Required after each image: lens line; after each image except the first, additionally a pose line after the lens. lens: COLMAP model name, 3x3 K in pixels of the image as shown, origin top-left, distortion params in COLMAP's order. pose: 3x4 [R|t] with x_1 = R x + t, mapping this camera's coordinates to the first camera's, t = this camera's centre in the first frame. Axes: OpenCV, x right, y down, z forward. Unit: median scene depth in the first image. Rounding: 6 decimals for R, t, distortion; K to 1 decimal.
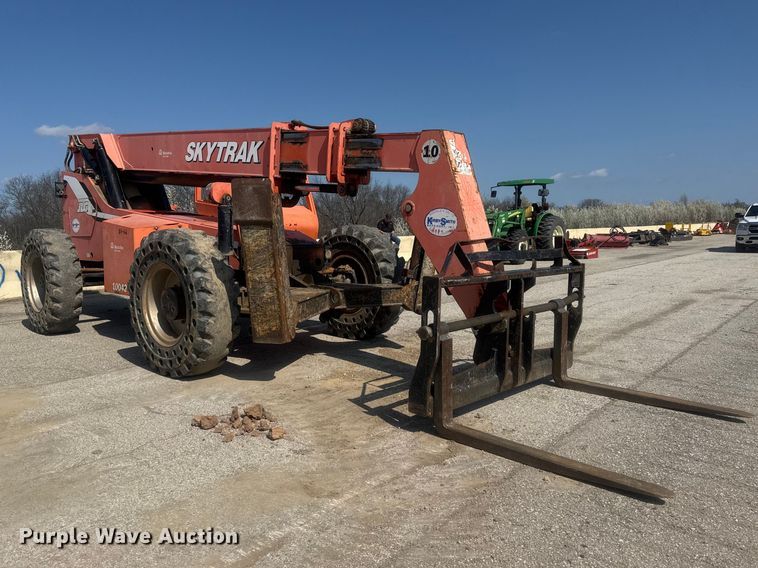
lens RADIAL K [[606.7, 0, 346.1], [0, 606.7, 282.9], [0, 0, 1]] dist [0.096282, -0.002682]
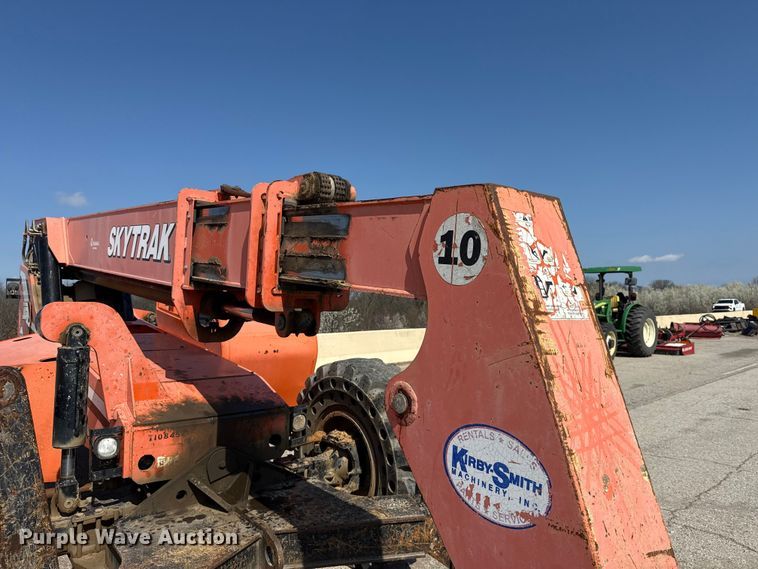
lens RADIAL K [[531.4, 0, 379.0], [0, 531.4, 284.5], [0, 0, 1]] dist [0.098690, -0.153785]
pose [[0.995356, 0.004895, -0.096134, 0.102117], [-0.016248, 0.992920, -0.117672, -0.133034], [0.094878, 0.118687, 0.988388, 0.588758]]
